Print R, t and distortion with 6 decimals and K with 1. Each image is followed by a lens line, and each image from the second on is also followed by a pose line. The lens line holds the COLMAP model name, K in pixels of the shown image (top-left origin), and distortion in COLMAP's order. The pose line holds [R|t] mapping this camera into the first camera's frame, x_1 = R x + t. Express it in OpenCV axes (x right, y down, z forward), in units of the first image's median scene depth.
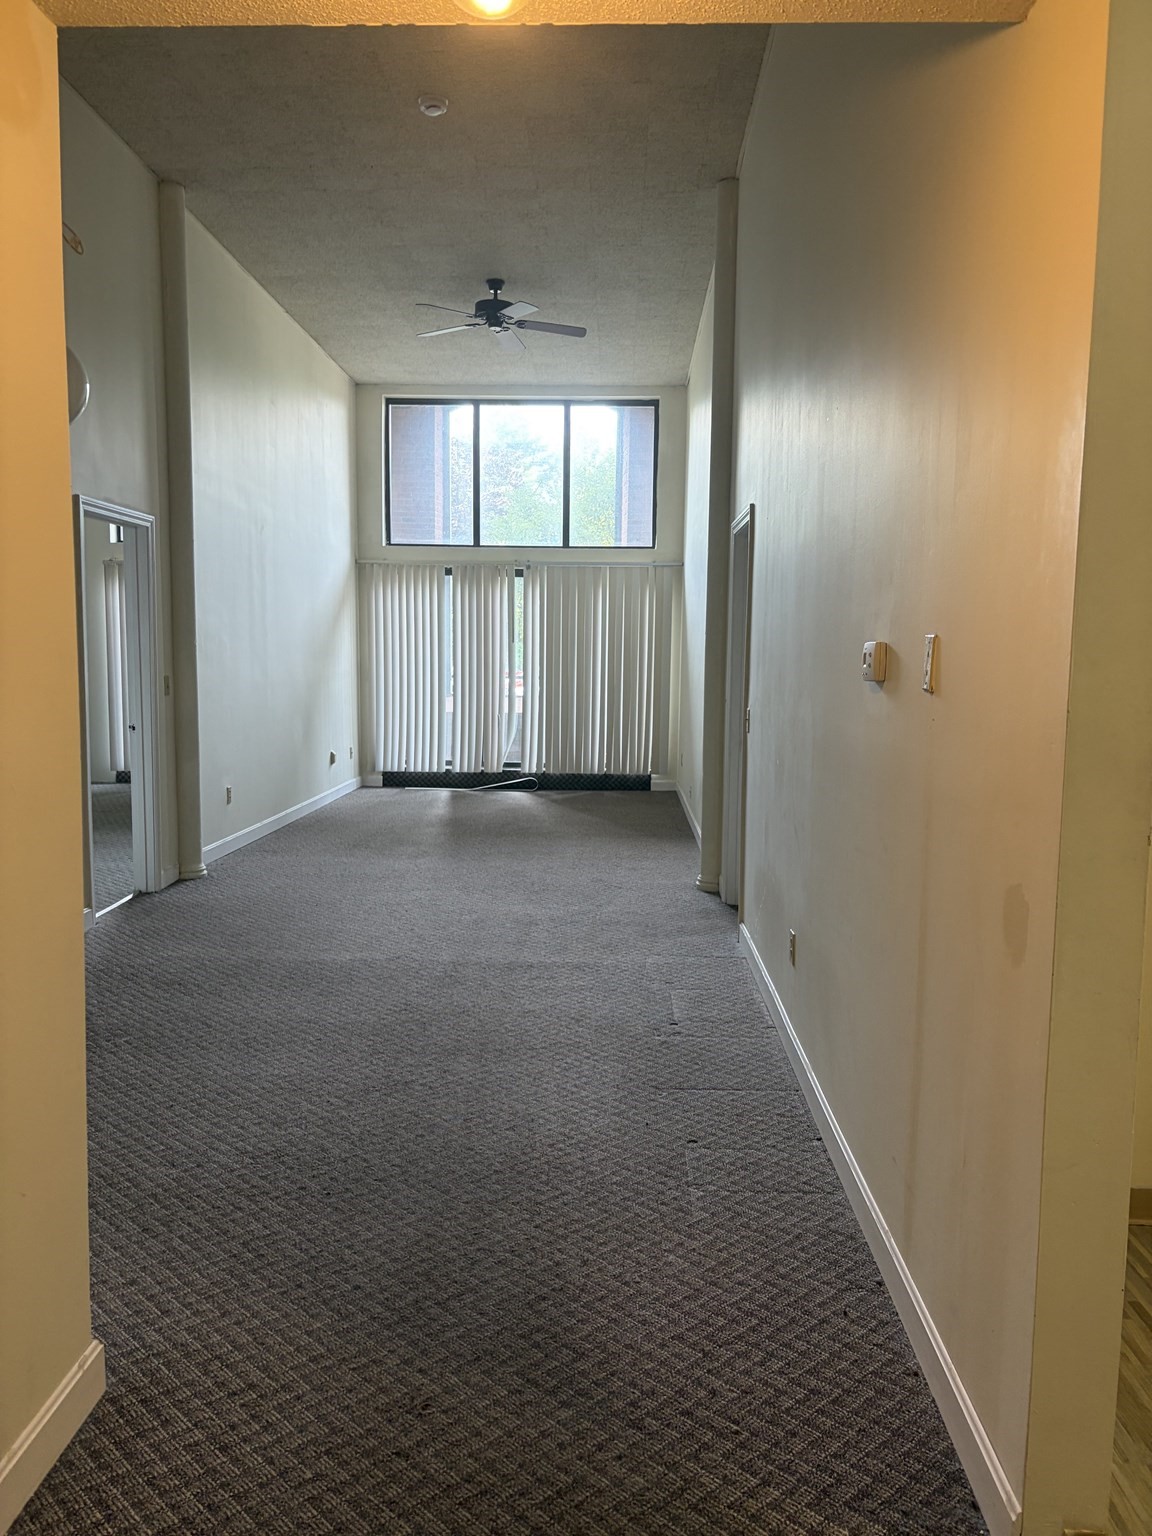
lens RADIAL K [[1139.4, 0, 585.6], [0, 1139.4, 800.6], [0, 0, 1]] dist [0.057144, -0.116026]
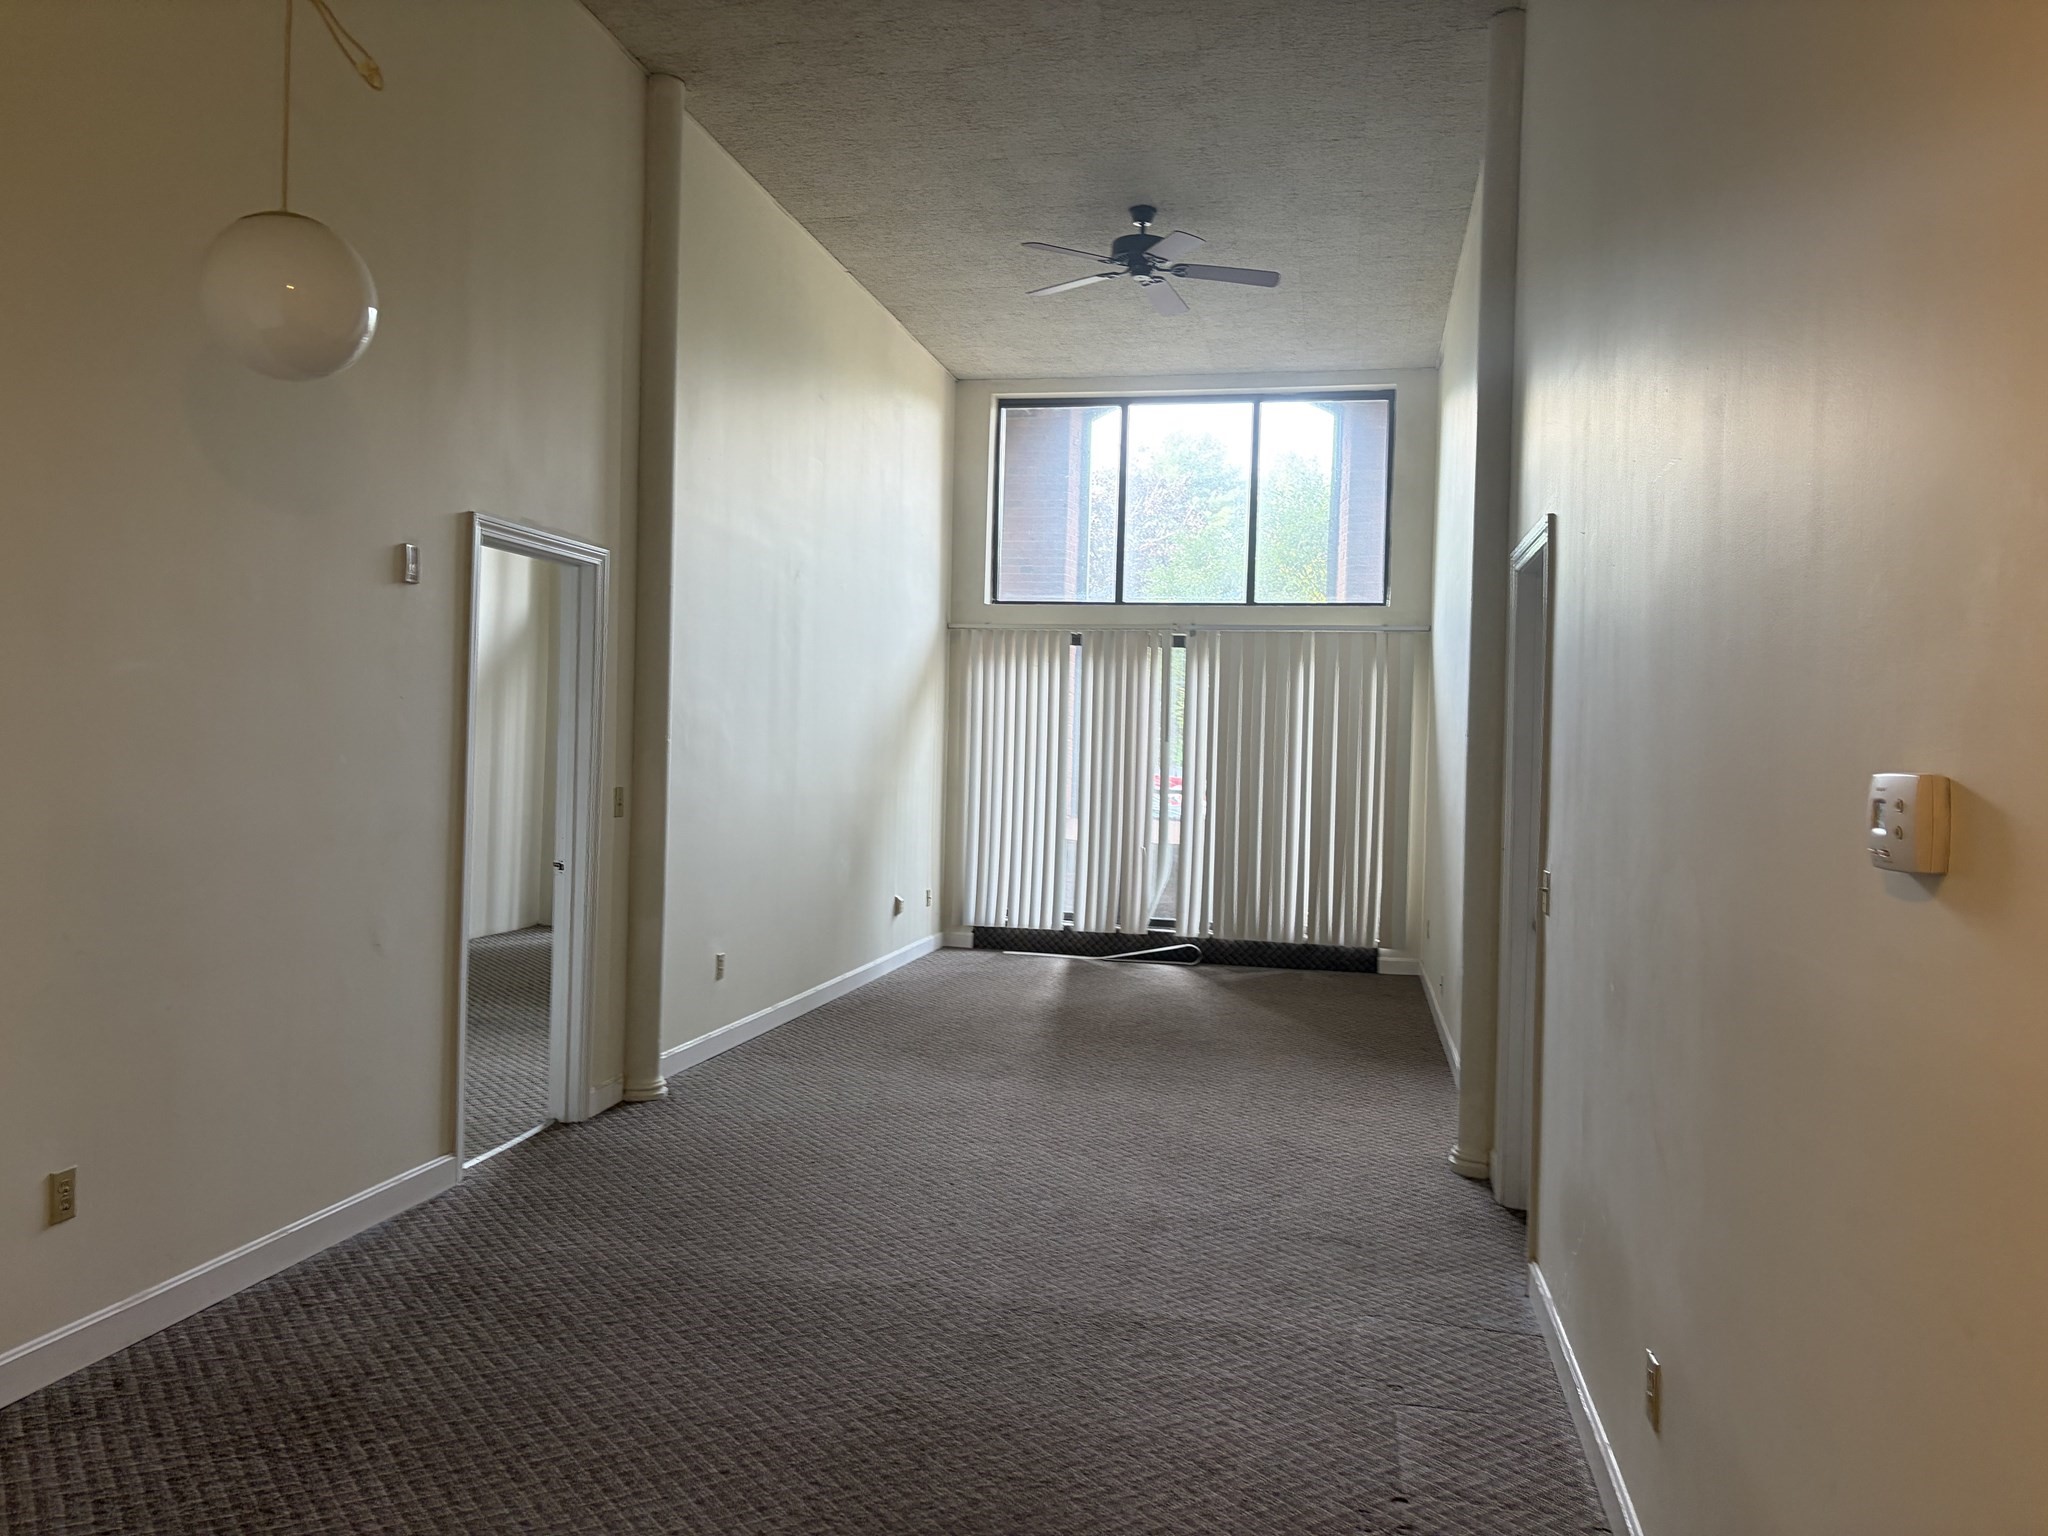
lens RADIAL K [[1519.2, 0, 1024.0], [0, 1519.2, 768.0], [0, 0, 1]] dist [0.057144, -0.116026]
pose [[0.984219, 0.017071, -0.176129, 0.014450], [-0.037657, 0.992743, -0.114209, -0.023259], [0.172901, 0.119039, 0.977719, 0.144524]]
